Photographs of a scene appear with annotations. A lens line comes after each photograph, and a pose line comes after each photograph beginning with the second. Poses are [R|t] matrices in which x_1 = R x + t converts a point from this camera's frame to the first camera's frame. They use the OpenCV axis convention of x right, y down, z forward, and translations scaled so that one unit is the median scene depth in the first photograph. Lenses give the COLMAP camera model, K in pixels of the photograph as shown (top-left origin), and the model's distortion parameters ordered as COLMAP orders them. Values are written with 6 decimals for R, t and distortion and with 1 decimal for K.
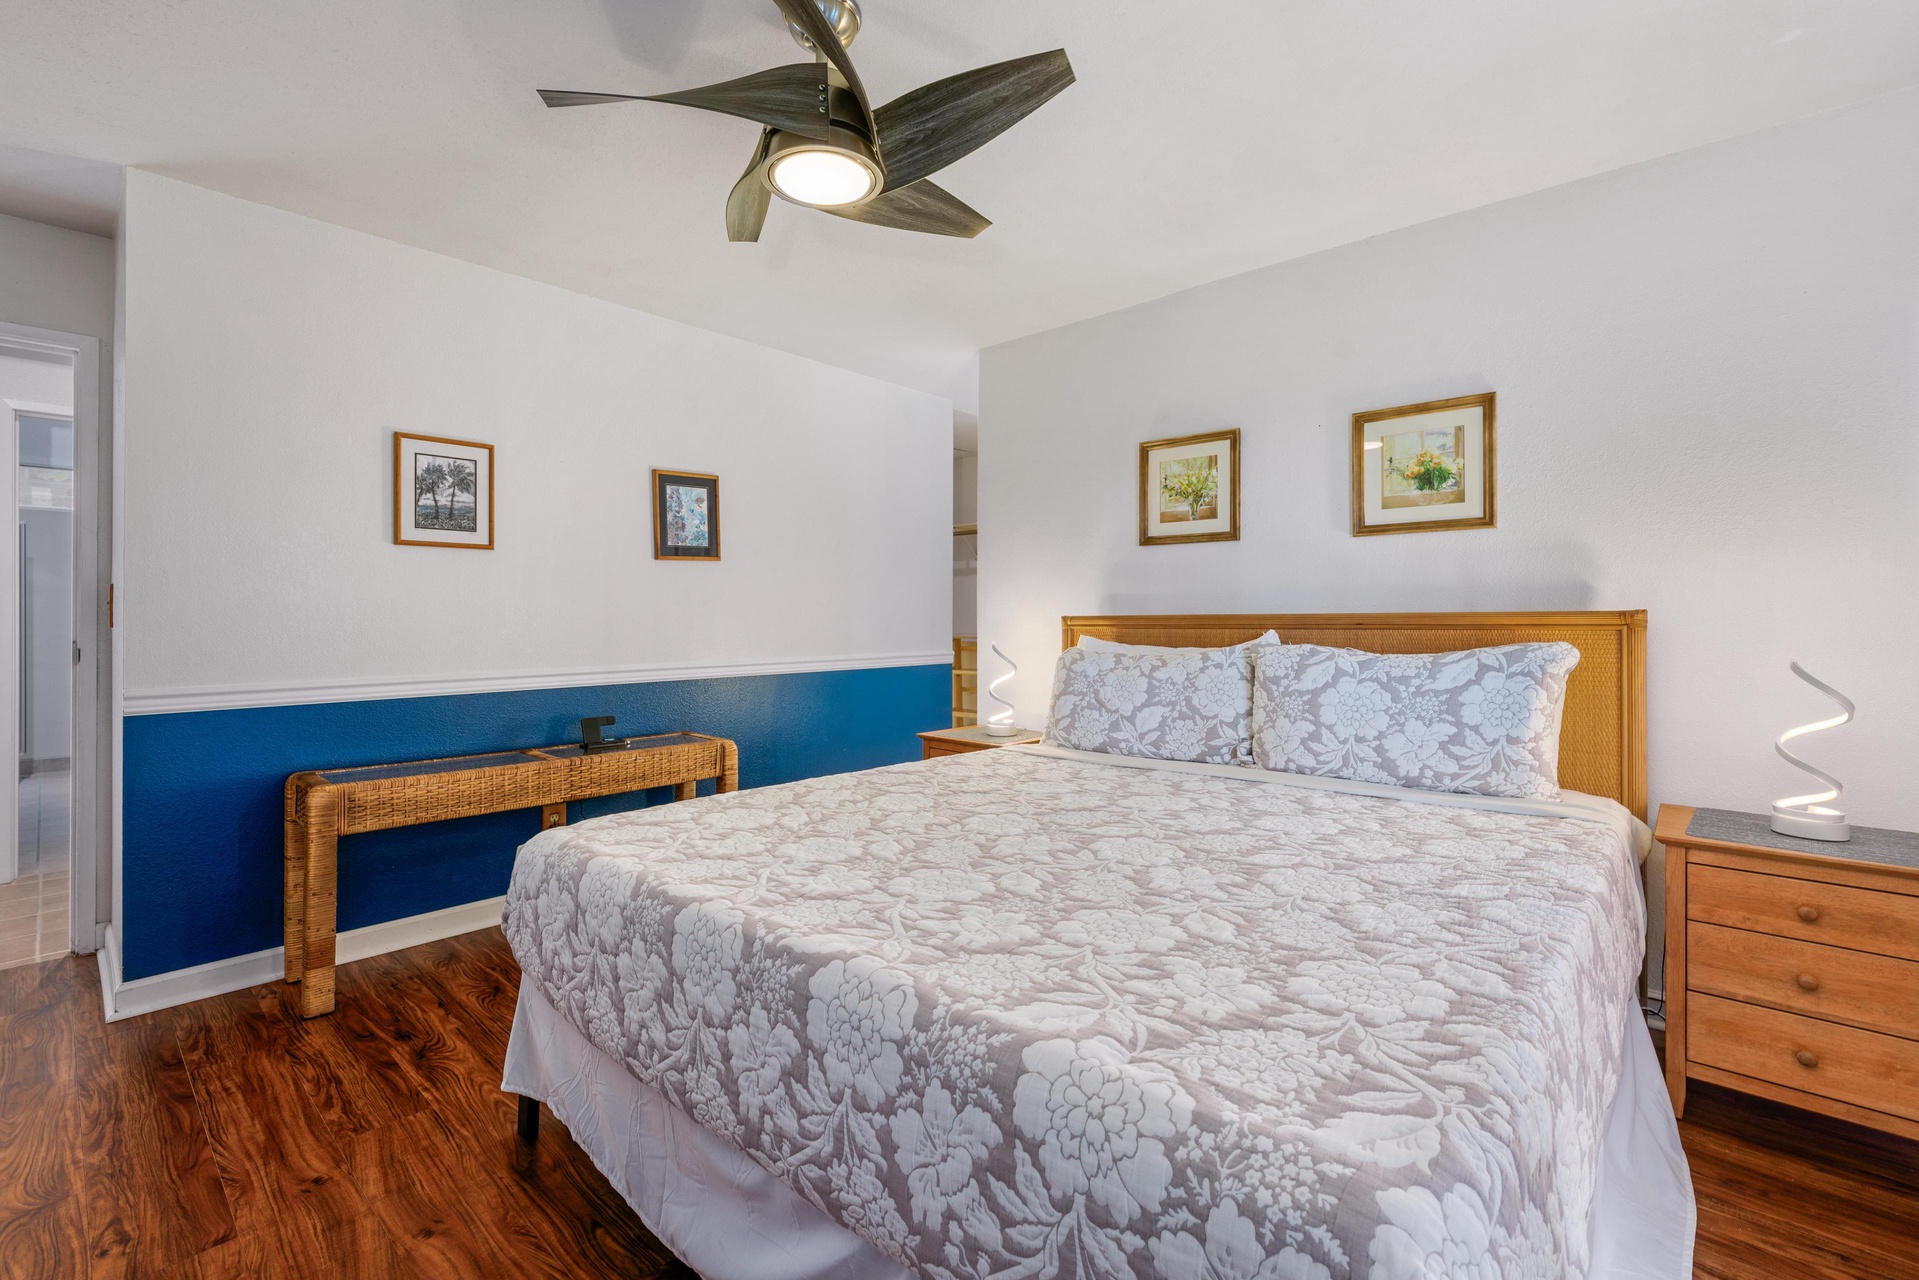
lens RADIAL K [[825.9, 0, 963.3], [0, 825.9, 622.9], [0, 0, 1]] dist [0.092576, -0.000011]
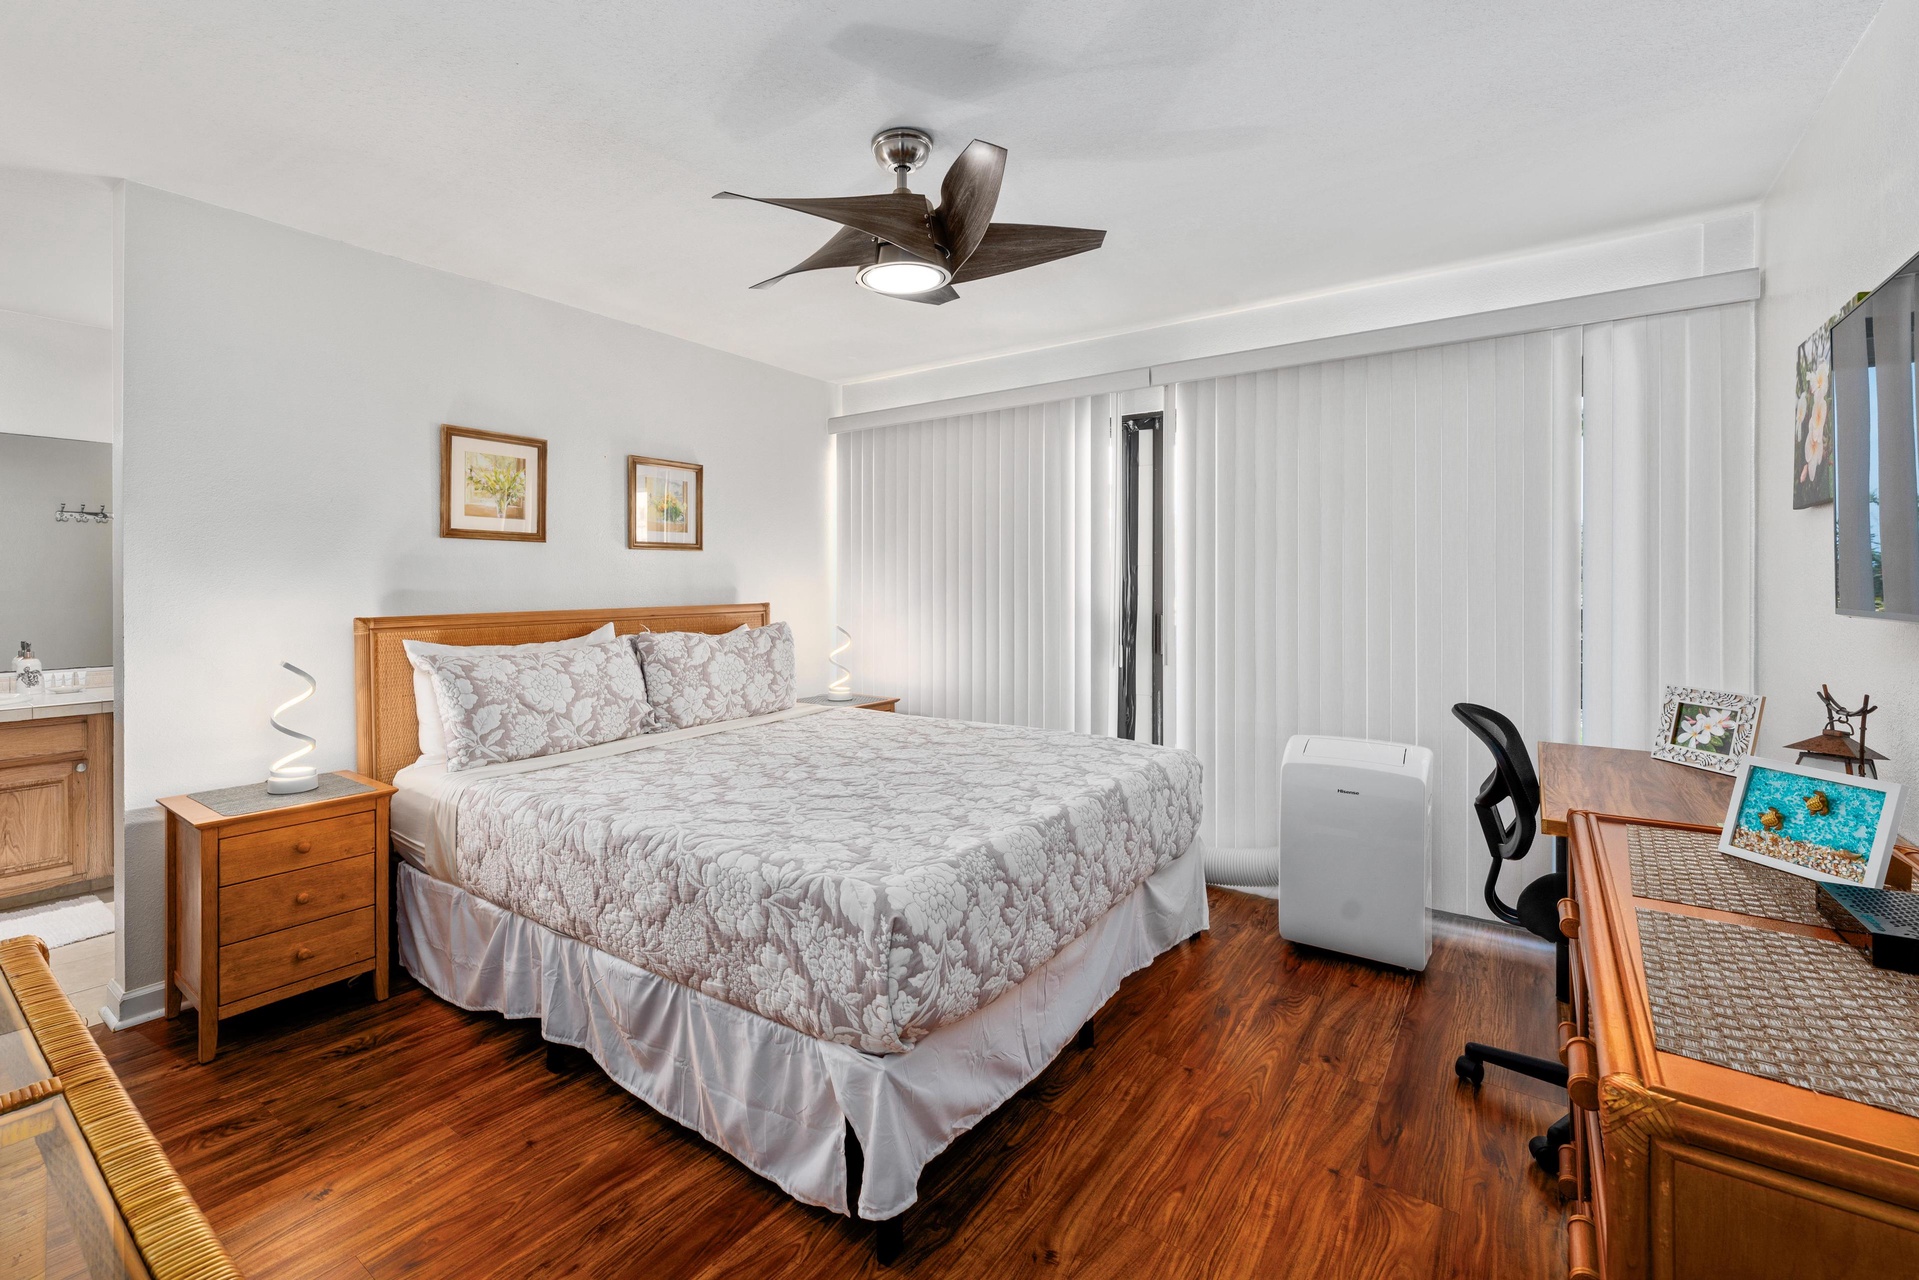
lens RADIAL K [[863.6, 0, 961.7], [0, 863.6, 580.7], [0, 0, 1]] dist [0.000292, 0.000023]
pose [[-0.098665, 0.000907, 0.995120, -0.921053], [0.007718, 0.999970, -0.000147, -0.047857], [-0.995091, 0.007666, -0.098669, 0.619181]]
